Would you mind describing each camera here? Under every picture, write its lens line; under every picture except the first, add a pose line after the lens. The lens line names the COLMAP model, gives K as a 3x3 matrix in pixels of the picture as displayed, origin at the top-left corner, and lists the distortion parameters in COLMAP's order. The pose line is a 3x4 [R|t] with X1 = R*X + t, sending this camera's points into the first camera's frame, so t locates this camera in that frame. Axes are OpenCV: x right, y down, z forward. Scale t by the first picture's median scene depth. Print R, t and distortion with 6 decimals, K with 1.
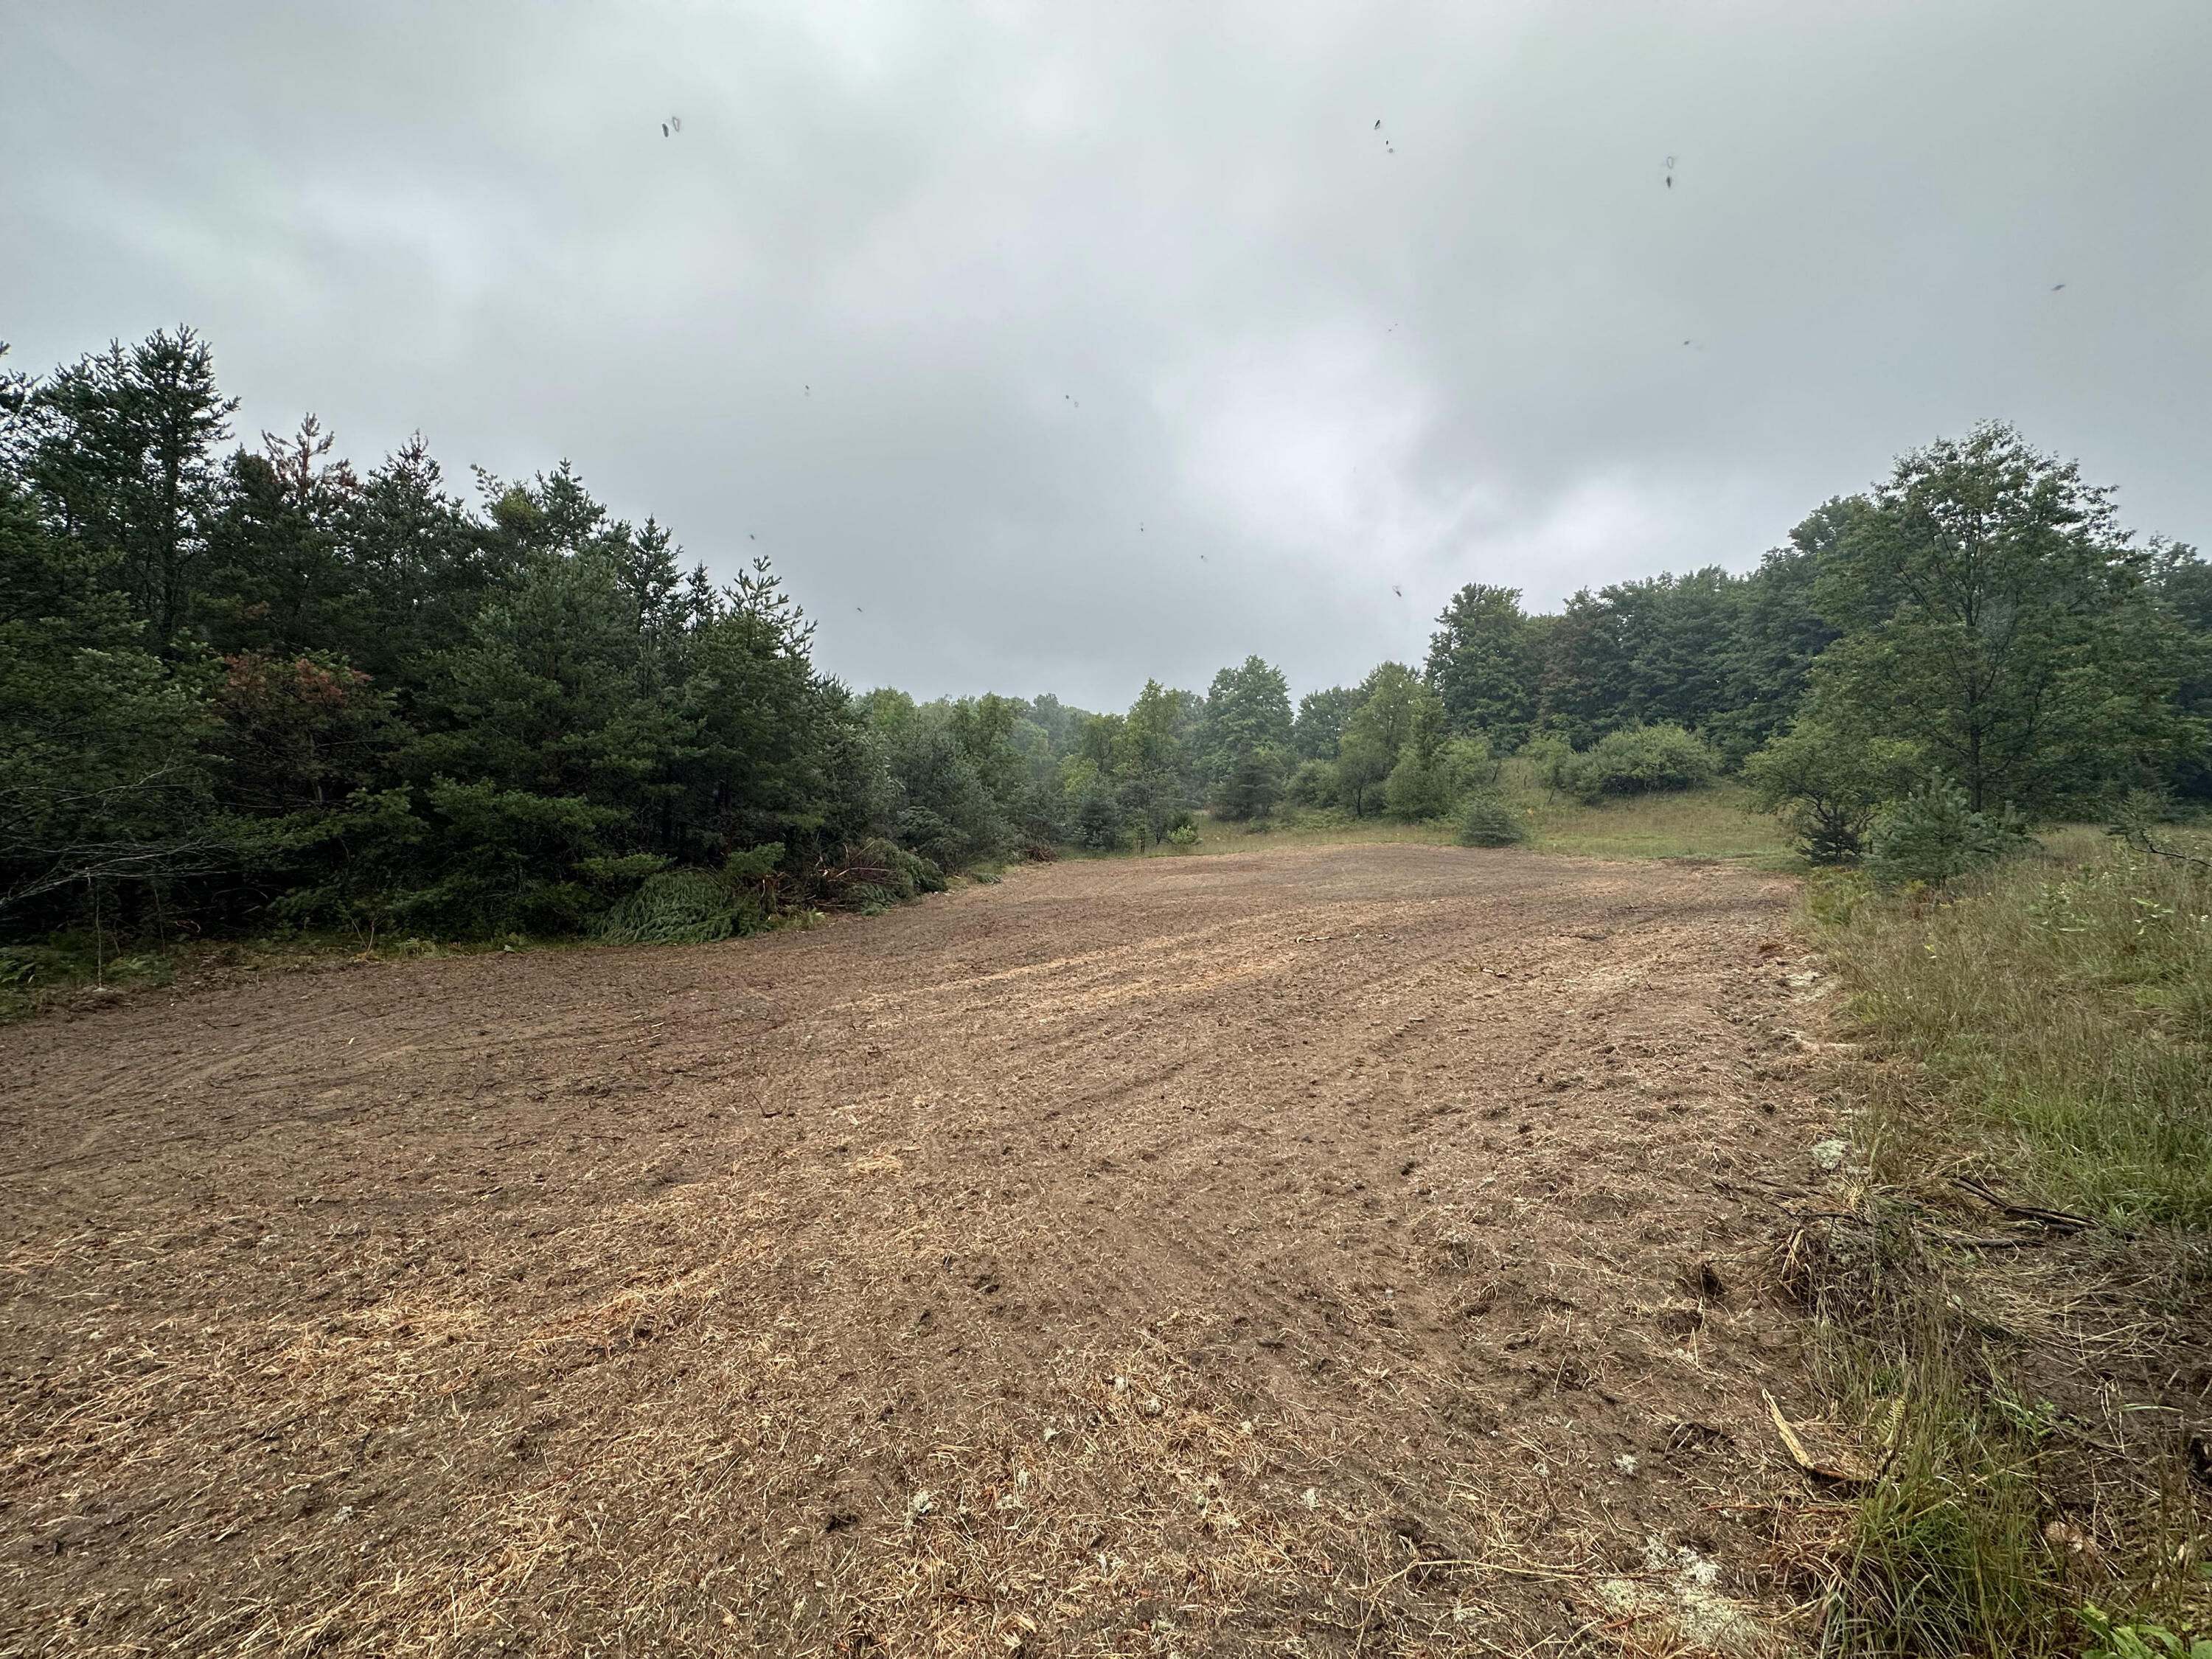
lens RADIAL K [[877.1, 0, 1114.3], [0, 877.1, 816.9], [0, 0, 1]] dist [-0.000762, 0.000691]
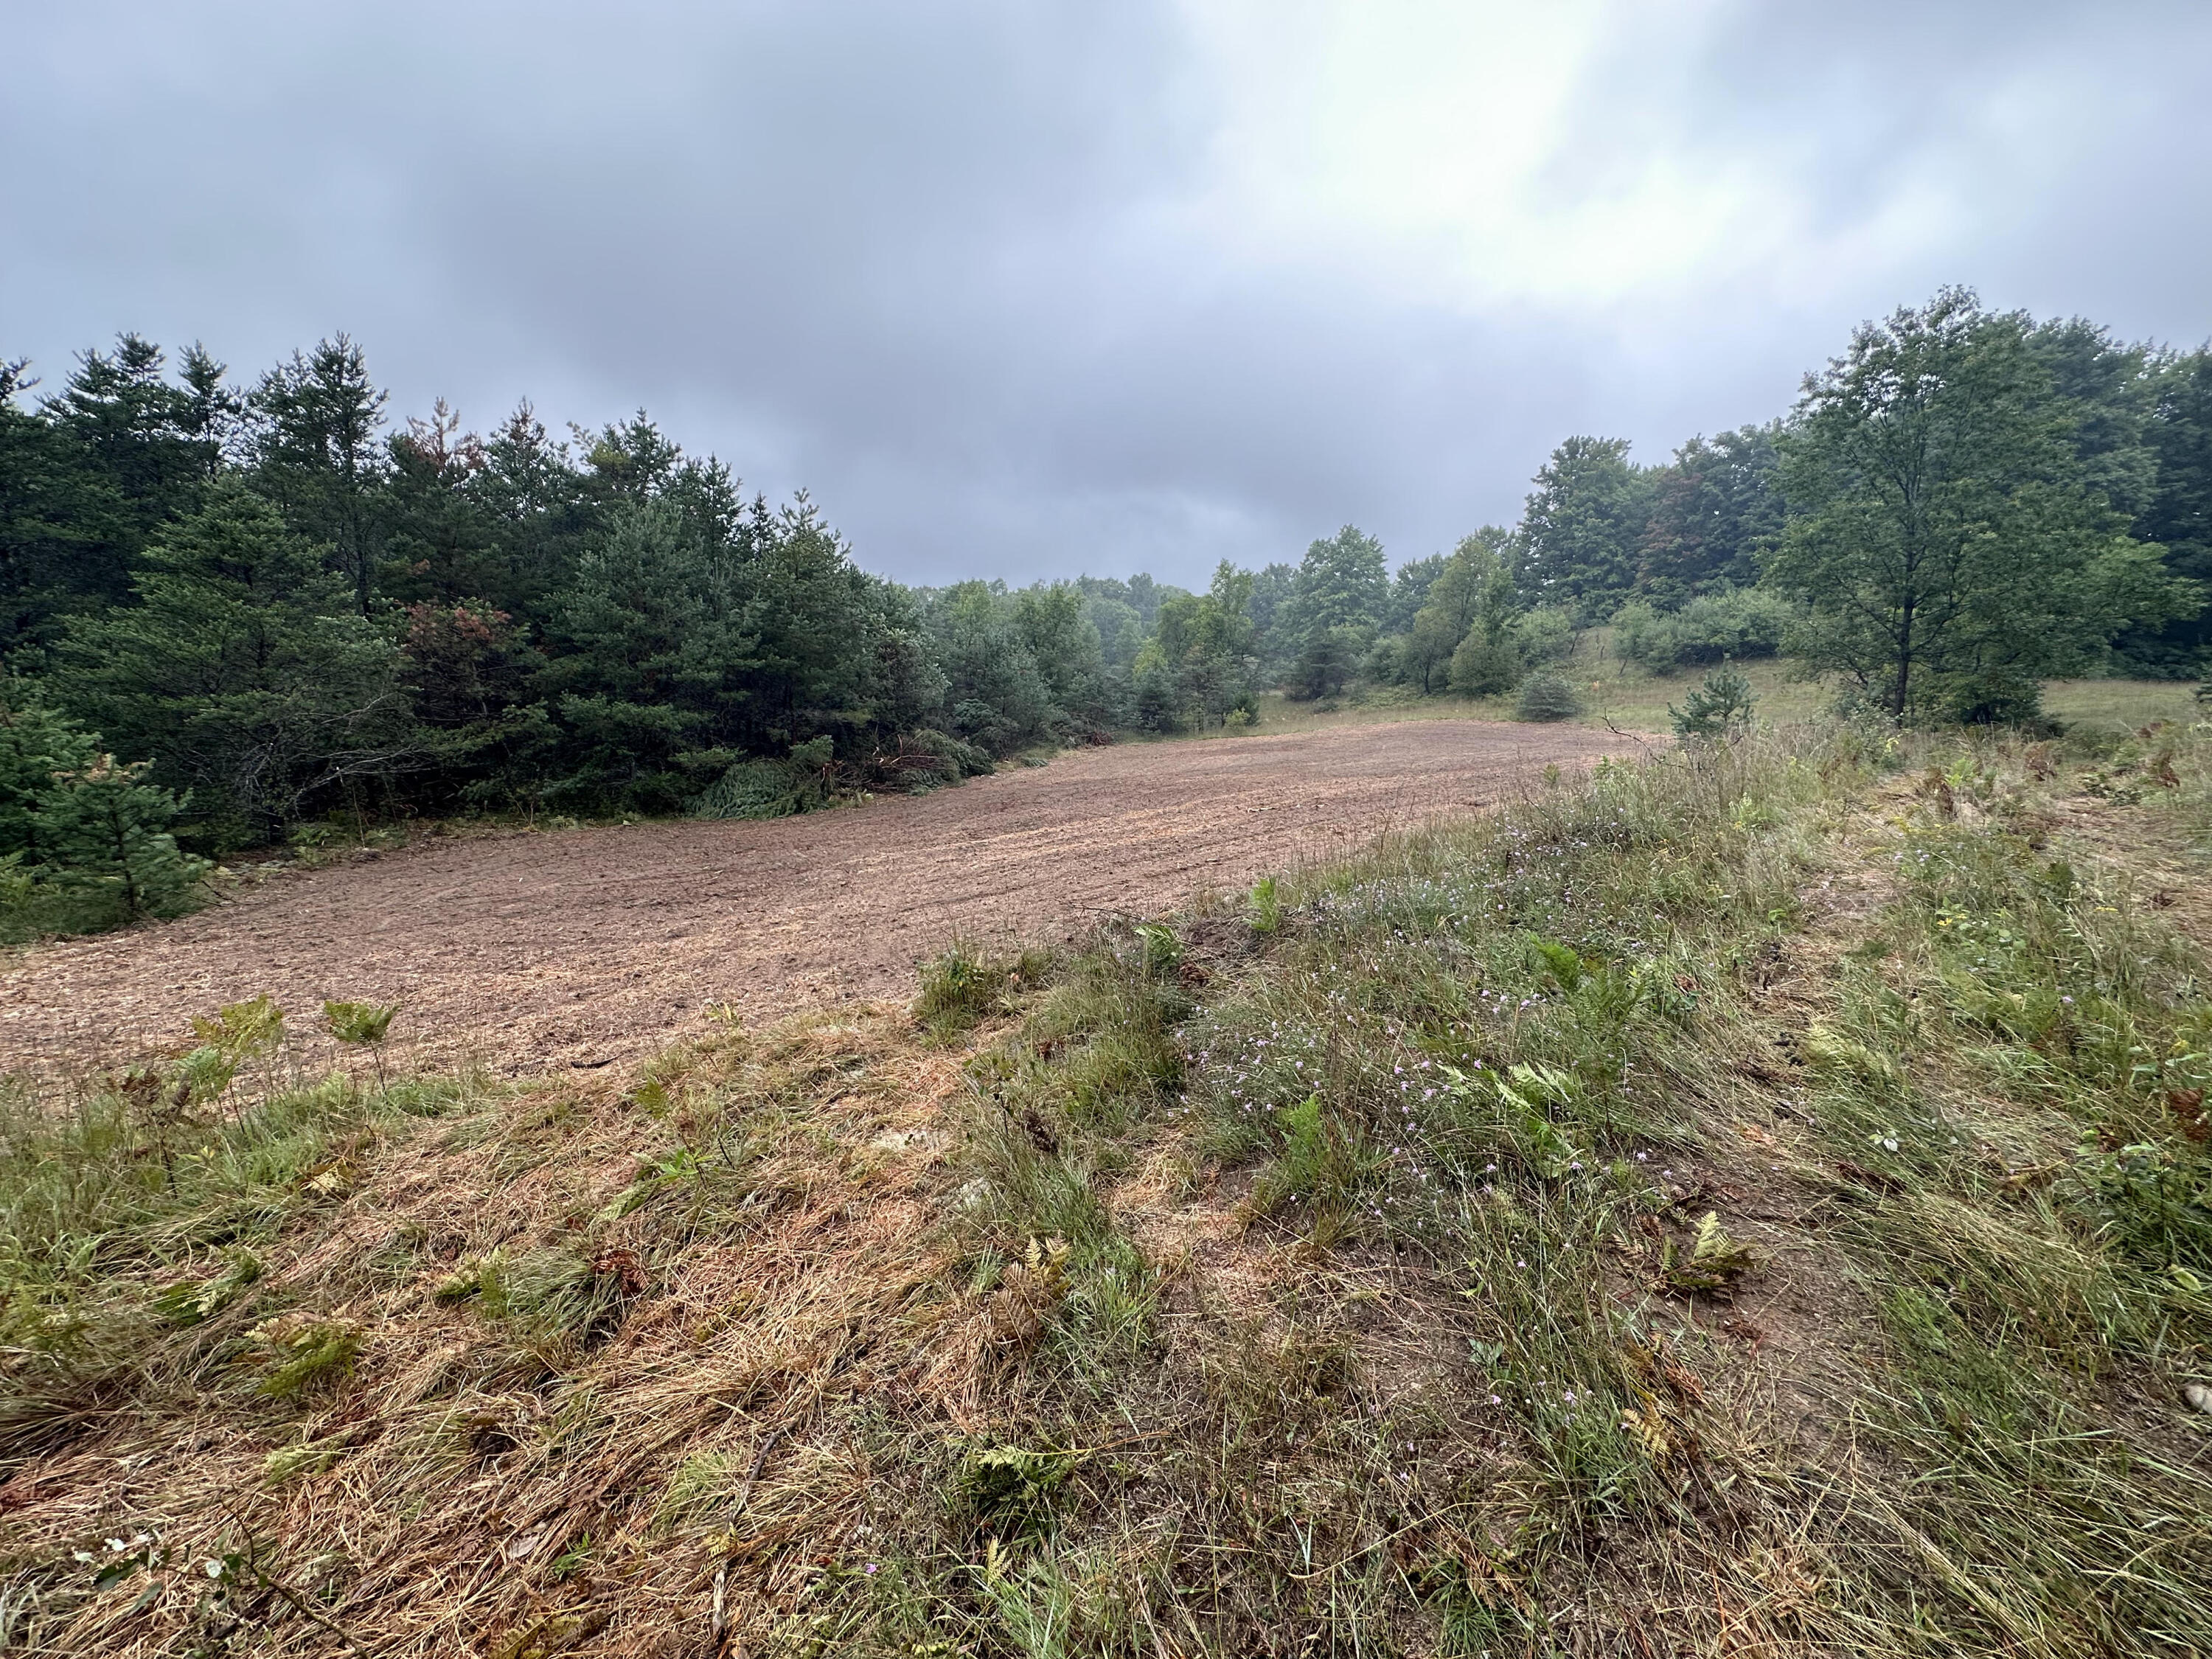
lens RADIAL K [[877.1, 0, 1114.3], [0, 877.1, 816.9], [0, 0, 1]] dist [-0.000762, 0.000691]
pose [[0.992266, -0.010597, -0.123675, 0.127408], [0.027127, 0.990779, 0.132748, -0.009172], [0.121128, -0.135076, 0.983403, -0.132789]]
